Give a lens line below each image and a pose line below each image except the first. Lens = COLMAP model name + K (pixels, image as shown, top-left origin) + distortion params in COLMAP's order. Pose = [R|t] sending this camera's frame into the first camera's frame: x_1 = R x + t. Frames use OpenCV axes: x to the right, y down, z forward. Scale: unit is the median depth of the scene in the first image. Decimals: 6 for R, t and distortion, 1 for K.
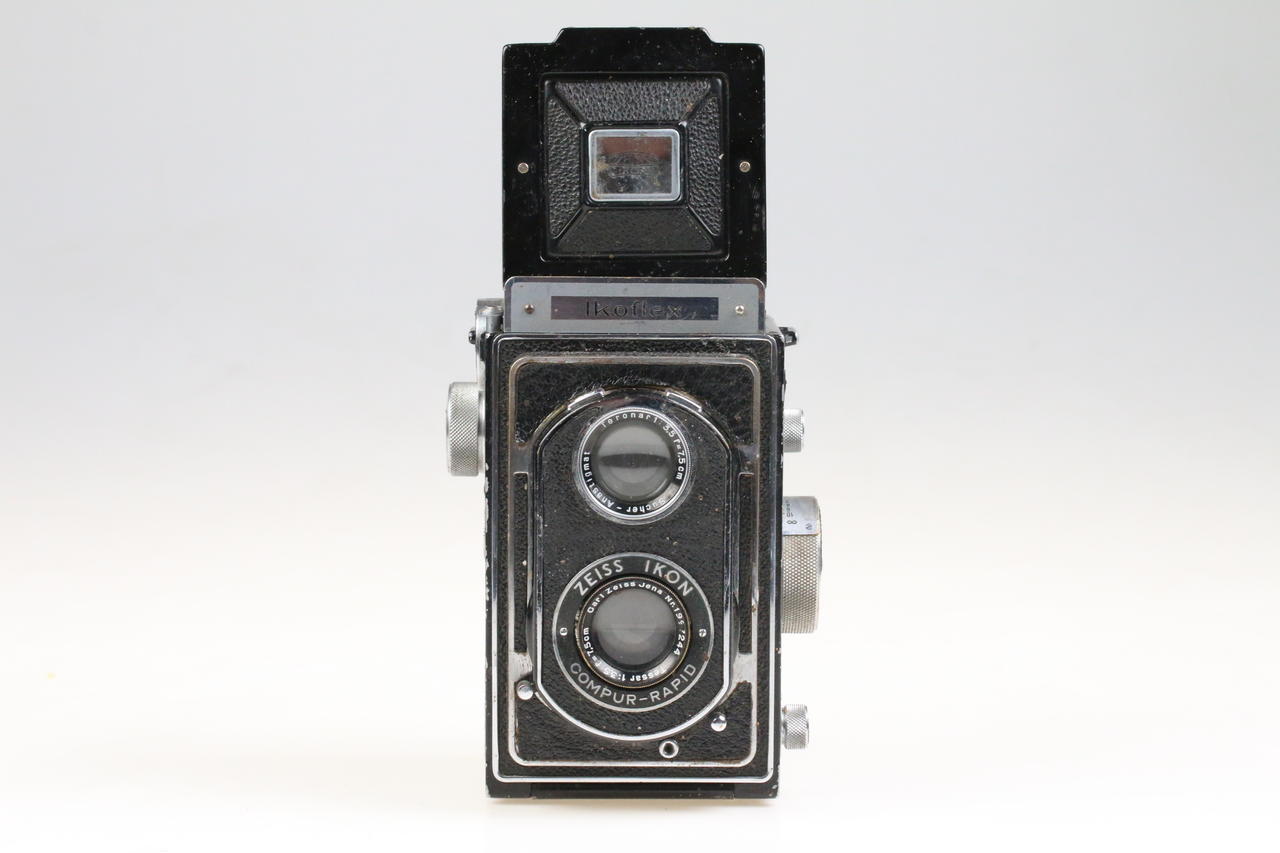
lens RADIAL K [[3719.6, 0, 640.0], [0, 3719.6, 426.5], [0, 0, 1]] dist [0.004955, -0.076444]
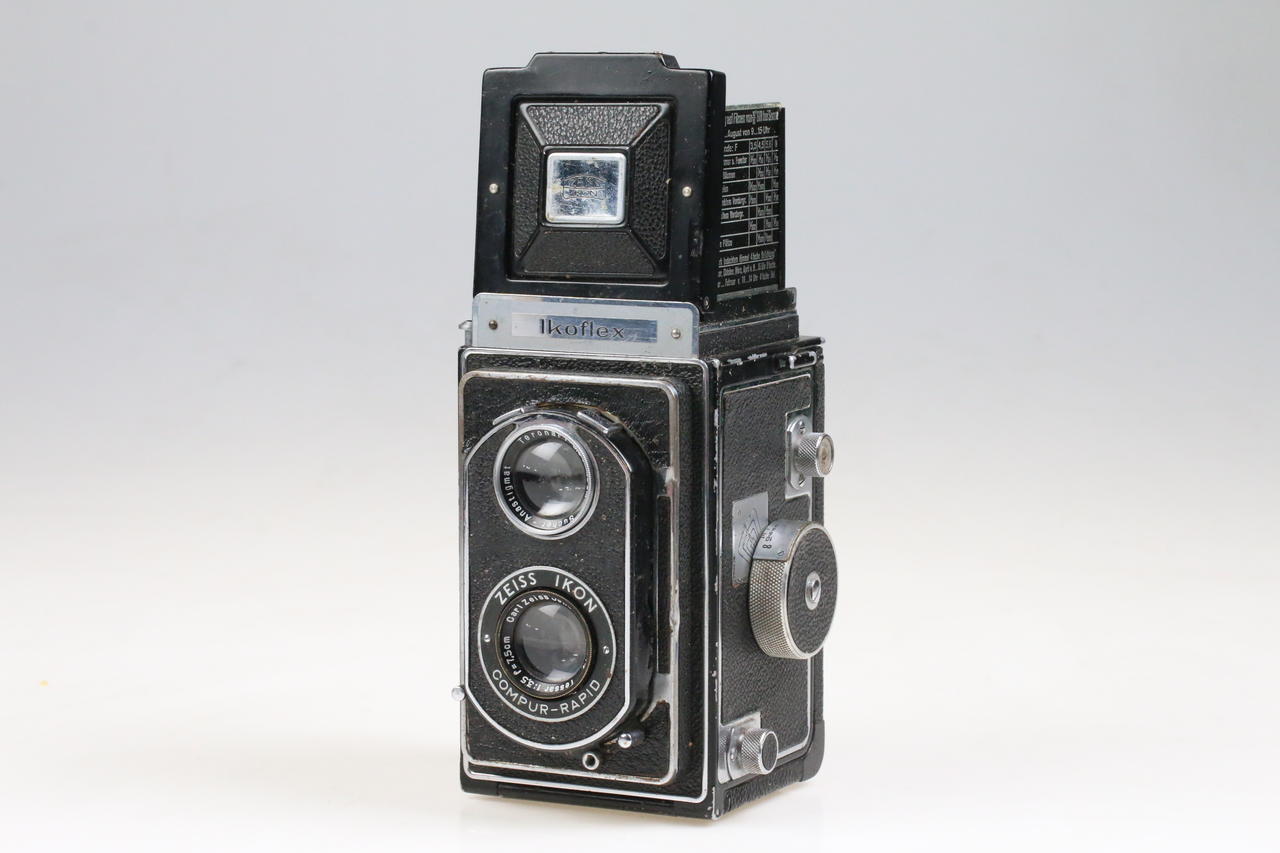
lens RADIAL K [[3719.6, 0, 640.0], [0, 3719.6, 426.5], [0, 0, 1]] dist [0.004955, -0.076444]
pose [[0.889636, 0.050045, -0.453920, 0.482873], [-0.042955, 0.998741, 0.025924, -0.032294], [0.454646, -0.003565, 0.890665, 0.097846]]
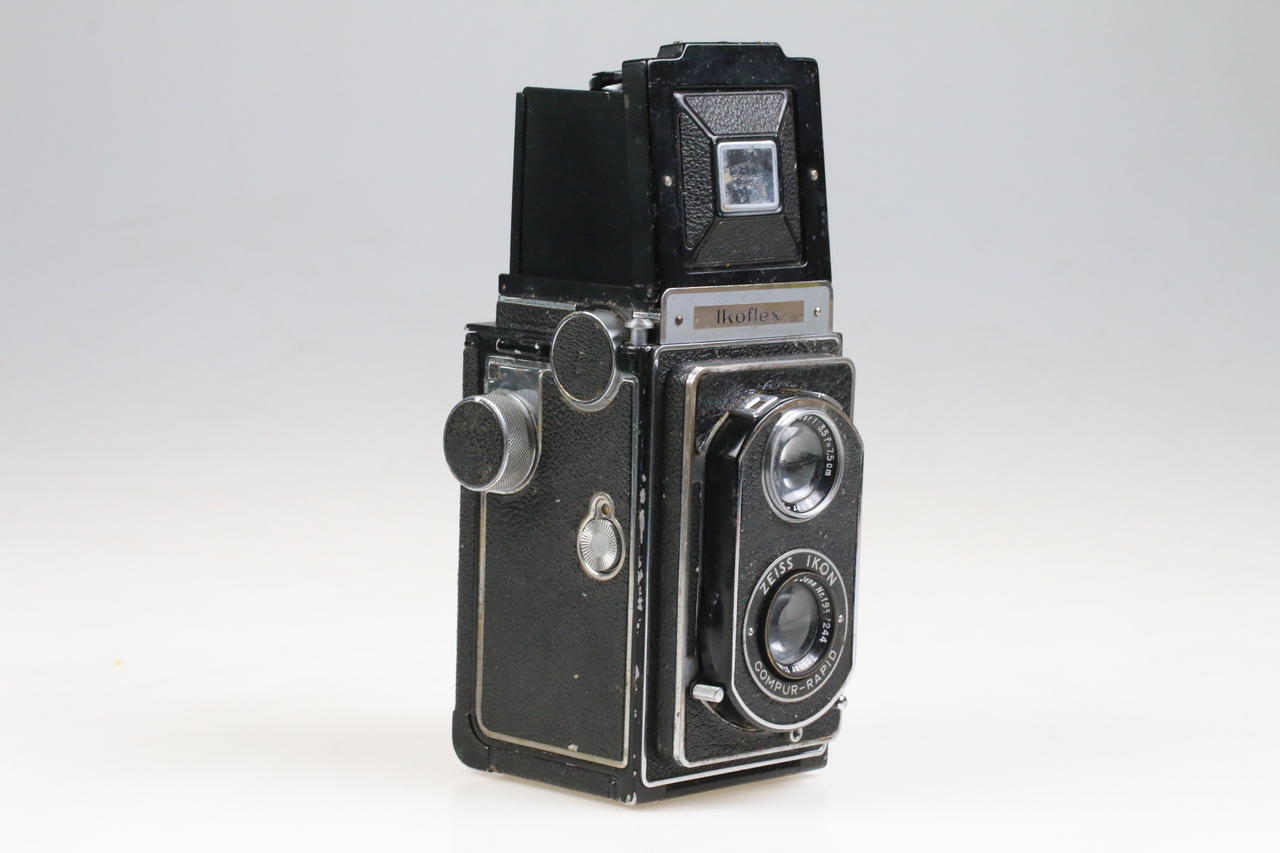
lens RADIAL K [[3719.6, 0, 640.0], [0, 3719.6, 426.5], [0, 0, 1]] dist [0.004955, -0.076444]
pose [[0.708283, -0.067579, 0.702687, -0.761098], [0.045209, 0.997706, 0.050383, -0.054833], [-0.704480, -0.003917, 0.709713, 0.289507]]
